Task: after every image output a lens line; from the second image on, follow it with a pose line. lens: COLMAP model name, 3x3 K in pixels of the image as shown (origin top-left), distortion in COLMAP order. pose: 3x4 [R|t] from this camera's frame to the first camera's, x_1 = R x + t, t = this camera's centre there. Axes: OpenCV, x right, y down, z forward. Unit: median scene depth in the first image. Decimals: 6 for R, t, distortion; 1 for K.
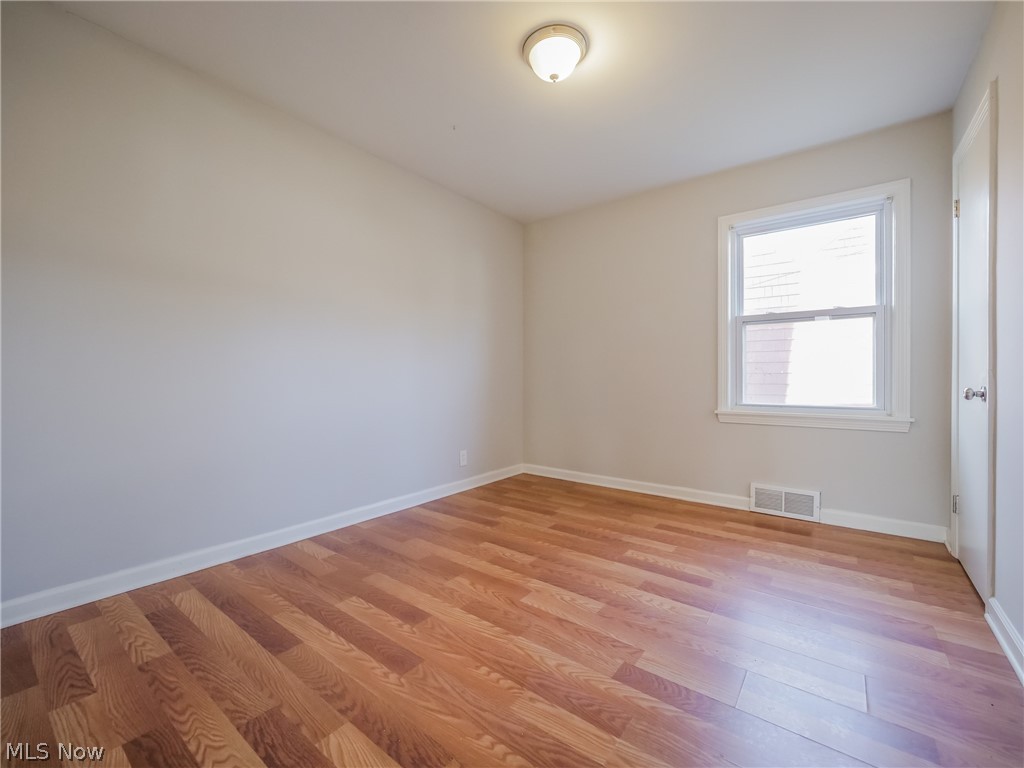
lens RADIAL K [[438.6, 0, 512.7], [0, 438.6, 379.7], [0, 0, 1]] dist [0.001286, 0.000052]
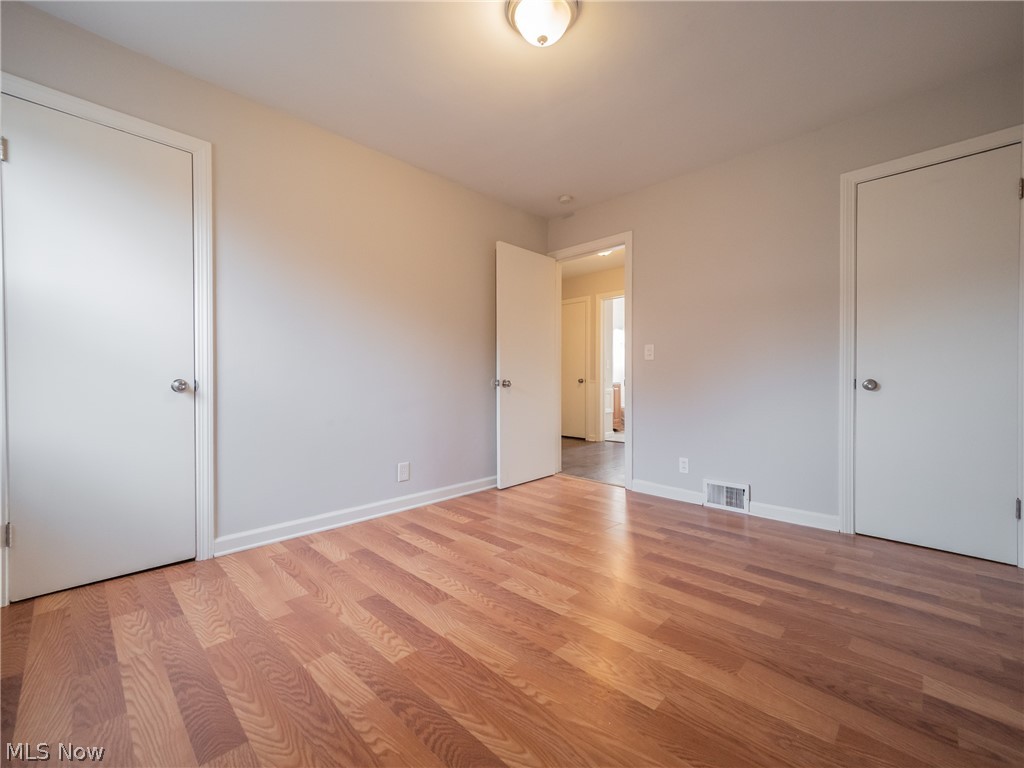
lens RADIAL K [[438.6, 0, 509.3], [0, 438.6, 381.0], [0, 0, 1]] dist [0.001286, 0.000052]
pose [[-0.992060, -0.000153, 0.125762, 0.043695], [0.001773, 0.999883, 0.015206, 0.002074], [-0.125750, 0.015309, -0.991944, 1.798943]]
